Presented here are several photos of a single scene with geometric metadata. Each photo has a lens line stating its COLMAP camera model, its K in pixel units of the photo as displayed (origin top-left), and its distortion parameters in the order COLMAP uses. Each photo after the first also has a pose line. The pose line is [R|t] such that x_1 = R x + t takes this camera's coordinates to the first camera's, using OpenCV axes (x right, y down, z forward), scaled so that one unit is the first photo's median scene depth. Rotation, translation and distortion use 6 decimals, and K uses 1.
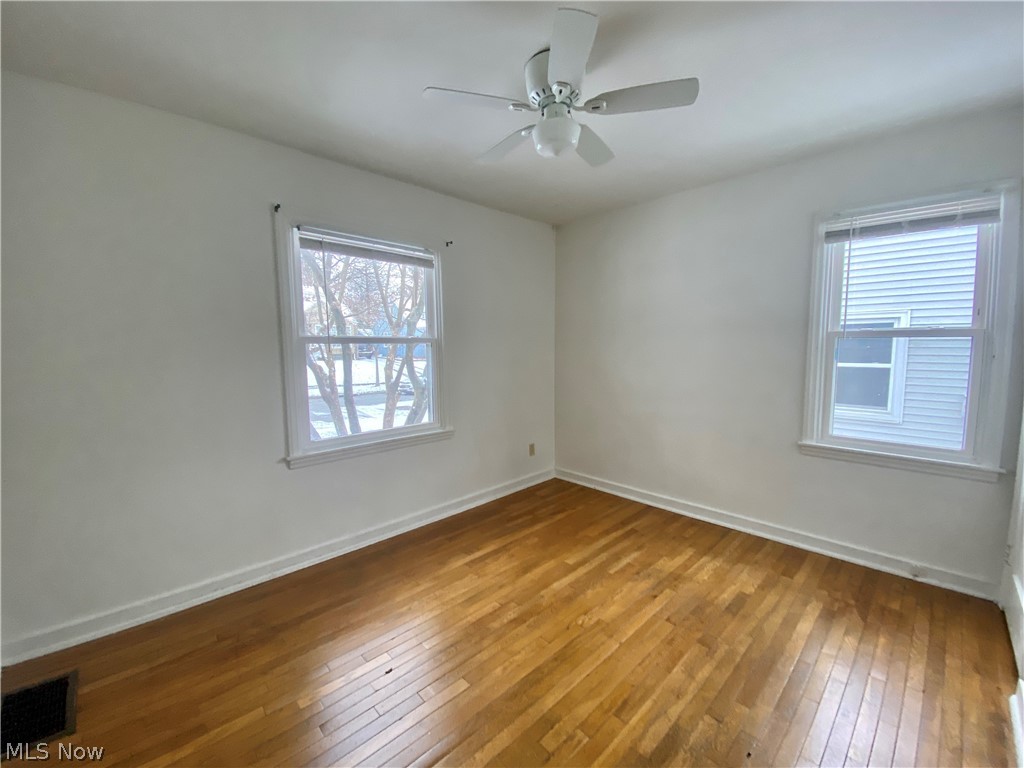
lens RADIAL K [[415.4, 0, 506.5], [0, 415.4, 381.9], [0, 0, 1]] dist [0.008899, -0.013550]
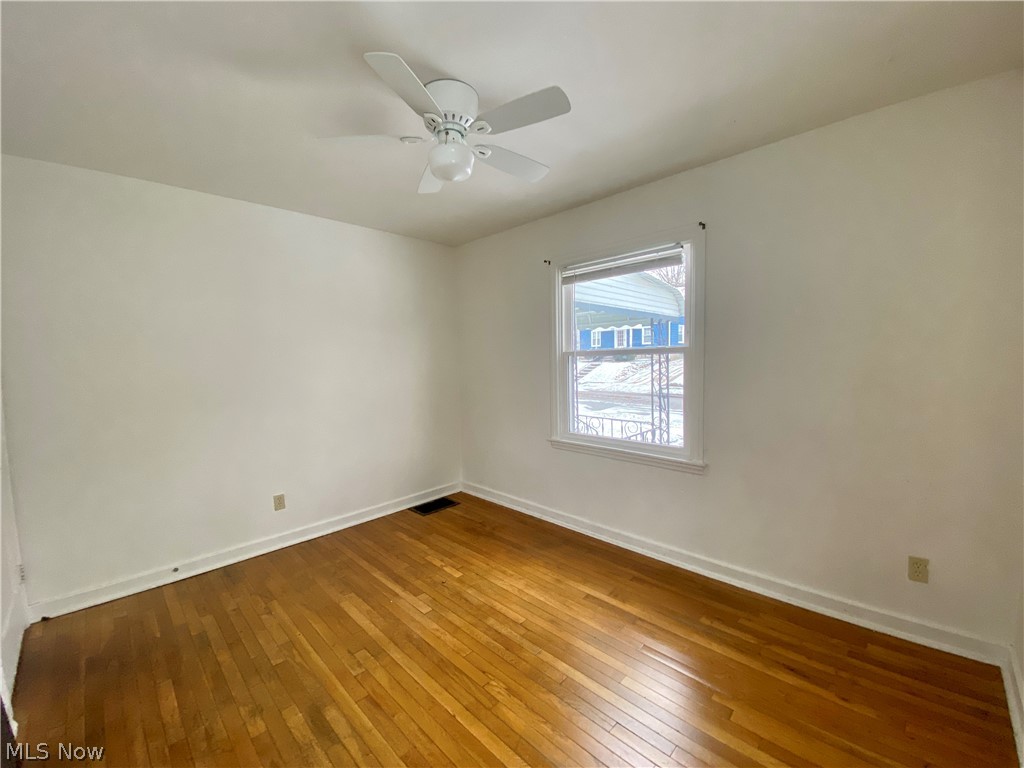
lens RADIAL K [[415.4, 0, 507.8], [0, 415.4, 384.1], [0, 0, 1]] dist [0.008899, -0.013550]
pose [[0.029687, 0.075904, -0.996673, 0.959002], [-0.069447, 0.994860, 0.073697, -0.102839], [0.997144, 0.067028, 0.034806, 0.927585]]
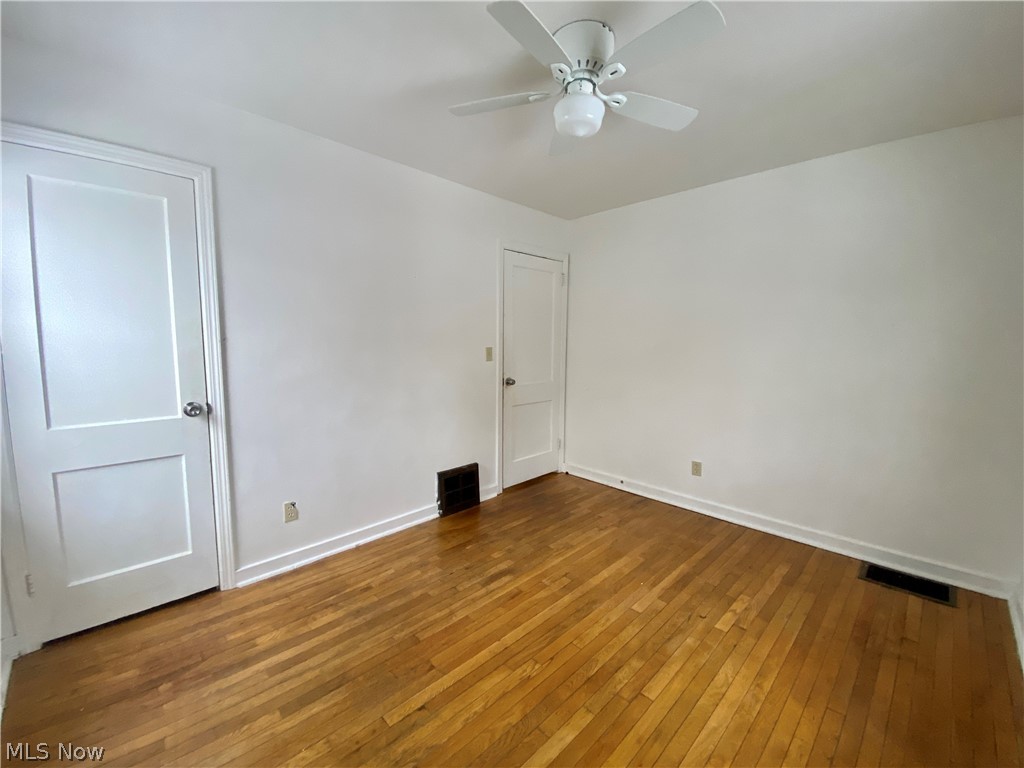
lens RADIAL K [[415.4, 0, 513.8], [0, 415.4, 386.1], [0, 0, 1]] dist [0.008899, -0.013550]
pose [[-0.999667, 0.001484, -0.025761, 0.237168], [-0.003781, 0.979140, 0.203151, -0.145067], [0.025525, 0.203181, -0.978809, 1.653244]]
